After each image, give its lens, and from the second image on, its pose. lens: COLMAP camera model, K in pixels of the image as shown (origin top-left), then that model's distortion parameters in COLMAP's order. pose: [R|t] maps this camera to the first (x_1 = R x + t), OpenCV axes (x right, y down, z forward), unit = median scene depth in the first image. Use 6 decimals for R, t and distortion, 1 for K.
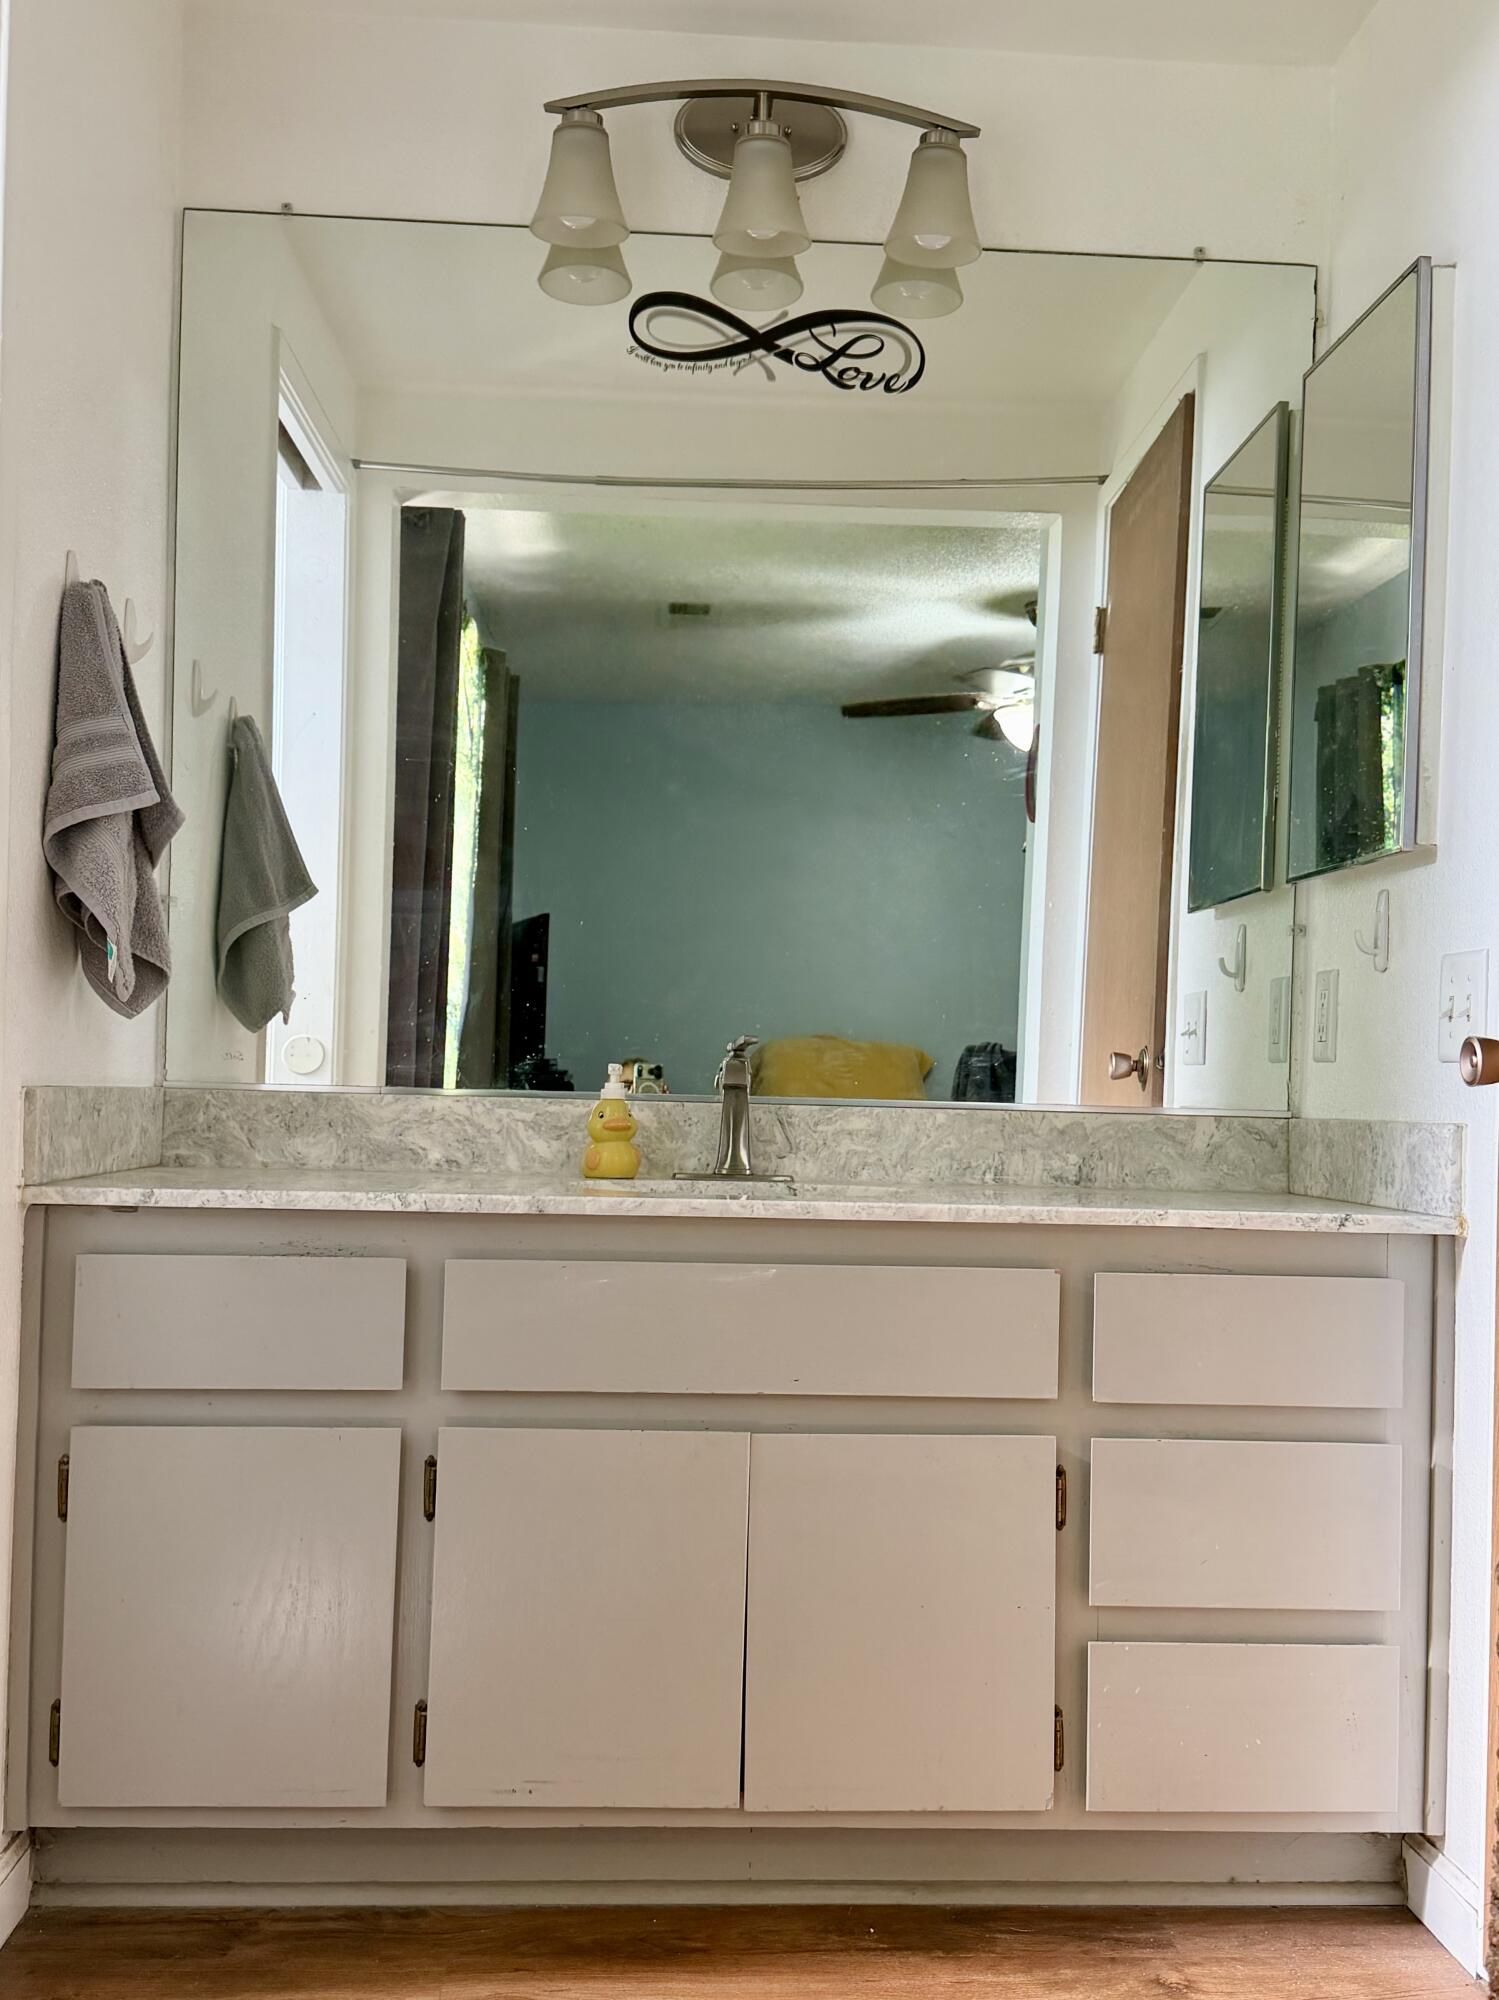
lens RADIAL K [[2096.5, 0, 806.6], [0, 2096.5, 1101.4], [0, 0, 1]] dist [0.100495, 0.000000]
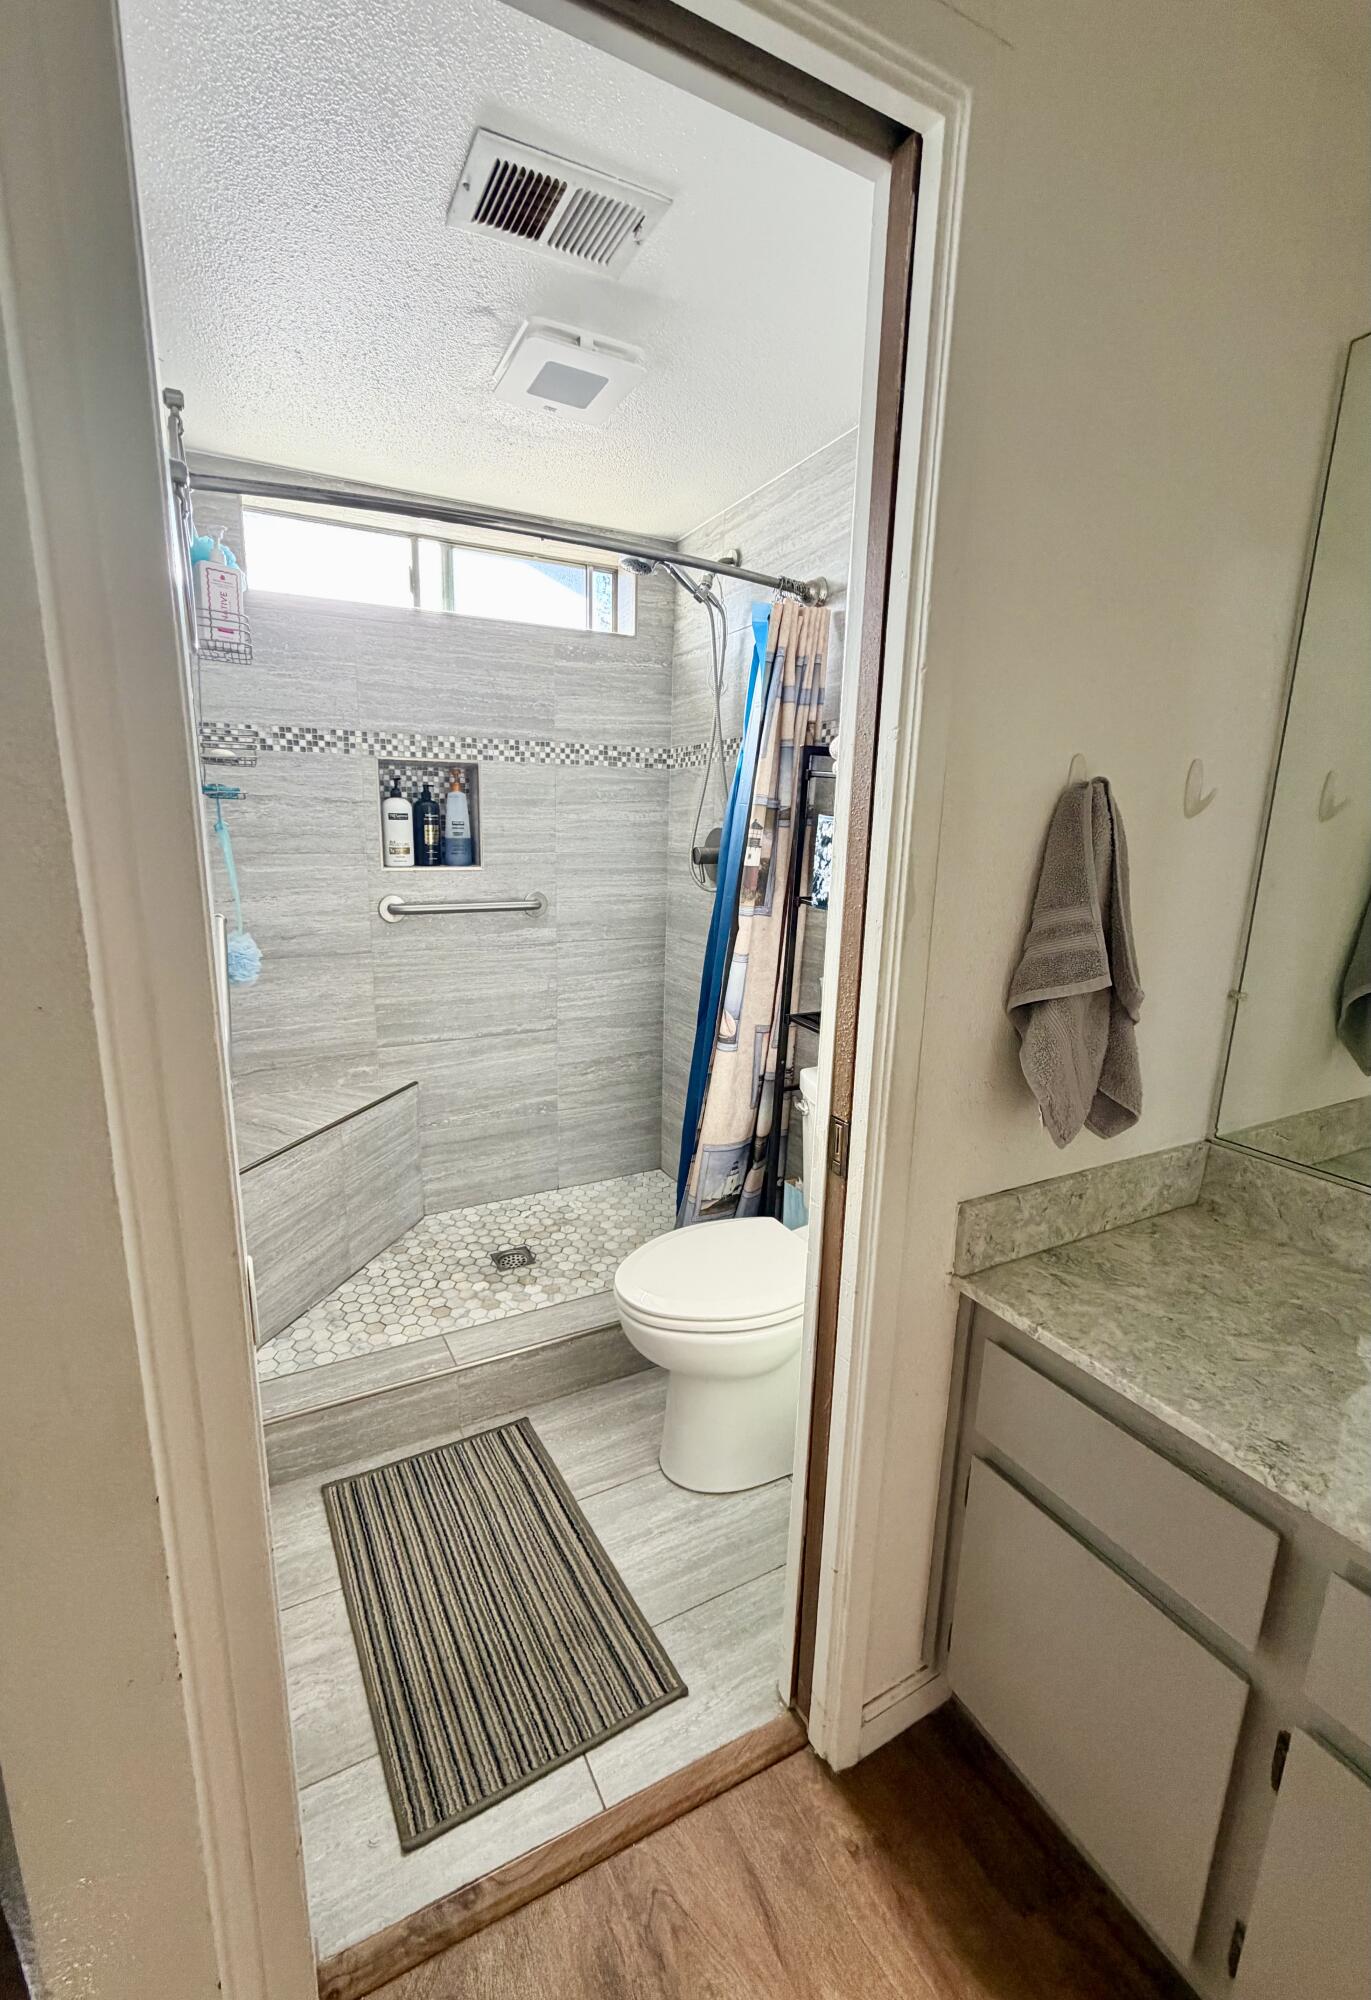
lens RADIAL K [[801.7, 0, 592.6], [0, 801.7, 1011.6], [0, 0, 1]] dist [-0.005962, 0.000270]
pose [[0.357133, 0.177500, -0.917033, -0.019896], [0.003099, 0.981547, 0.191194, -0.192166], [0.934048, -0.071123, 0.349993, 0.561134]]
